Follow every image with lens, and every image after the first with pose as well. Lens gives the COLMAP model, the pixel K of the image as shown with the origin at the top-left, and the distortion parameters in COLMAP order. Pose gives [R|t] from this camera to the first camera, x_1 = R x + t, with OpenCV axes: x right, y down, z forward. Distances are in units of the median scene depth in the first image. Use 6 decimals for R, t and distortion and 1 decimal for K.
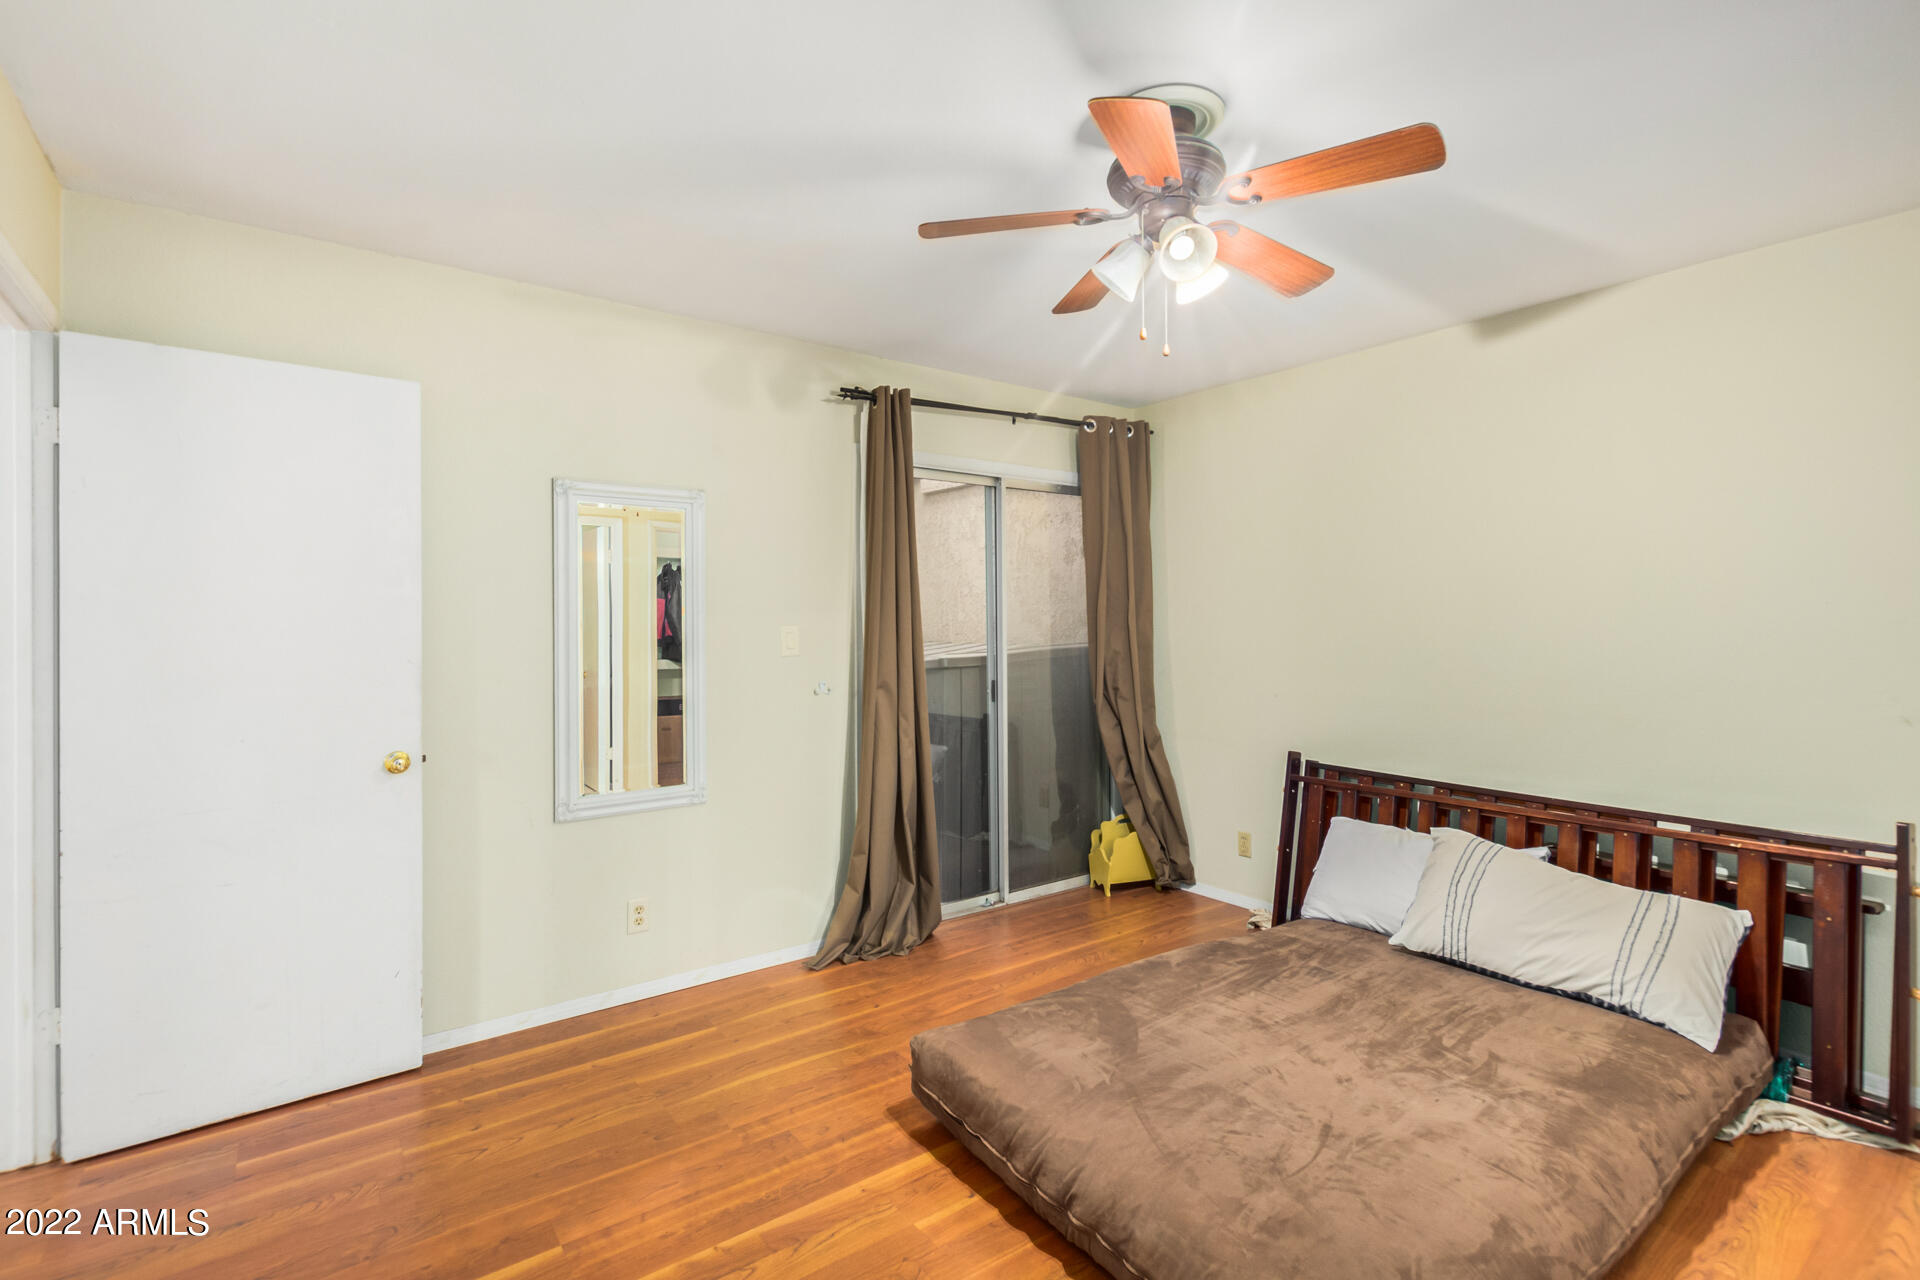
lens RADIAL K [[891.4, 0, 966.8], [0, 891.4, 637.5], [0, 0, 1]] dist [0.003840, 0.000496]
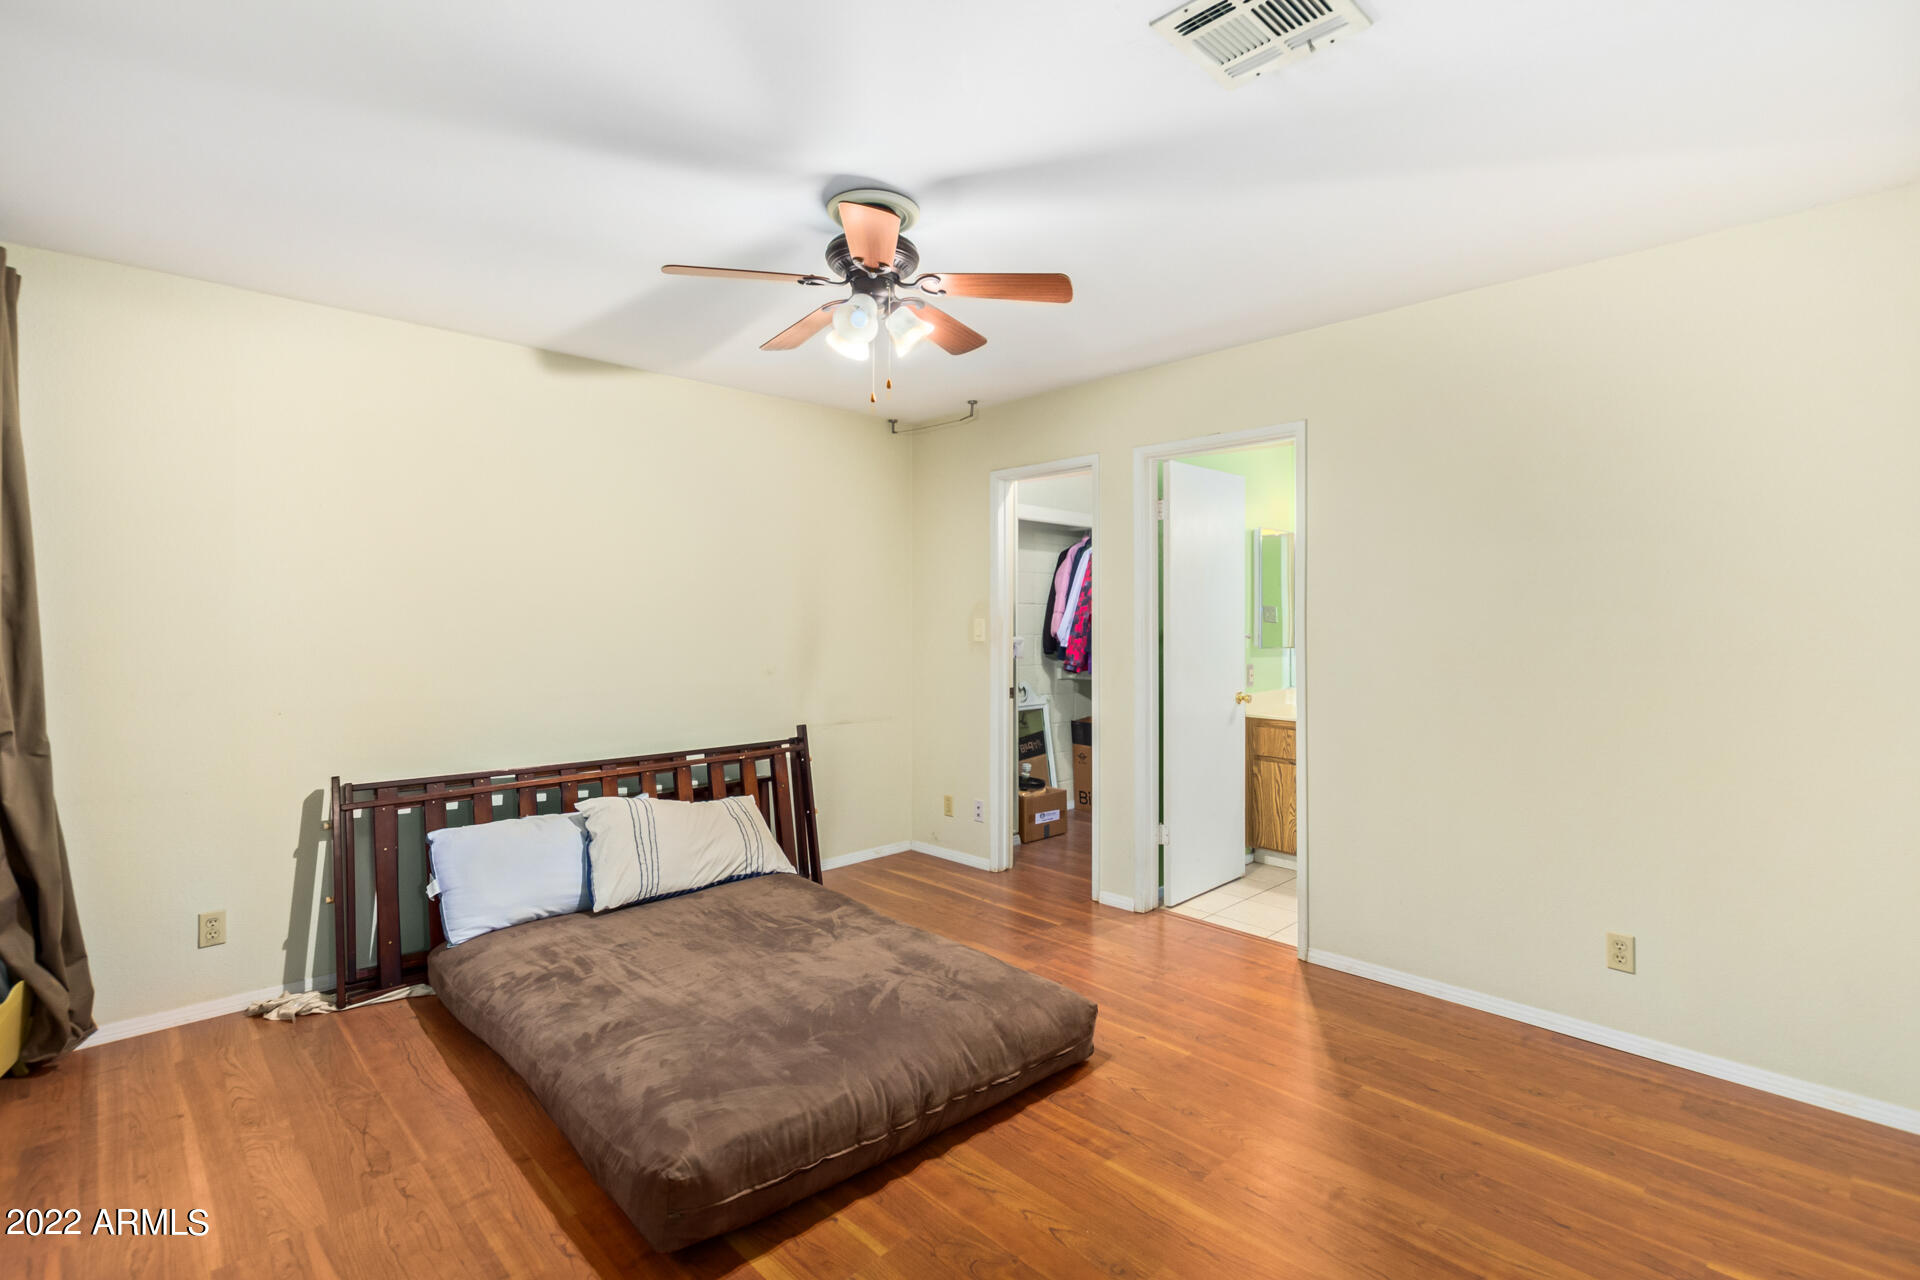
lens RADIAL K [[891.4, 0, 966.9], [0, 891.4, 627.7], [0, 0, 1]] dist [0.003840, 0.000496]
pose [[-0.122027, -0.007740, 0.992497, -0.743565], [0.018809, 0.999772, 0.010109, -0.008239], [-0.992349, 0.019901, -0.121853, 0.755137]]
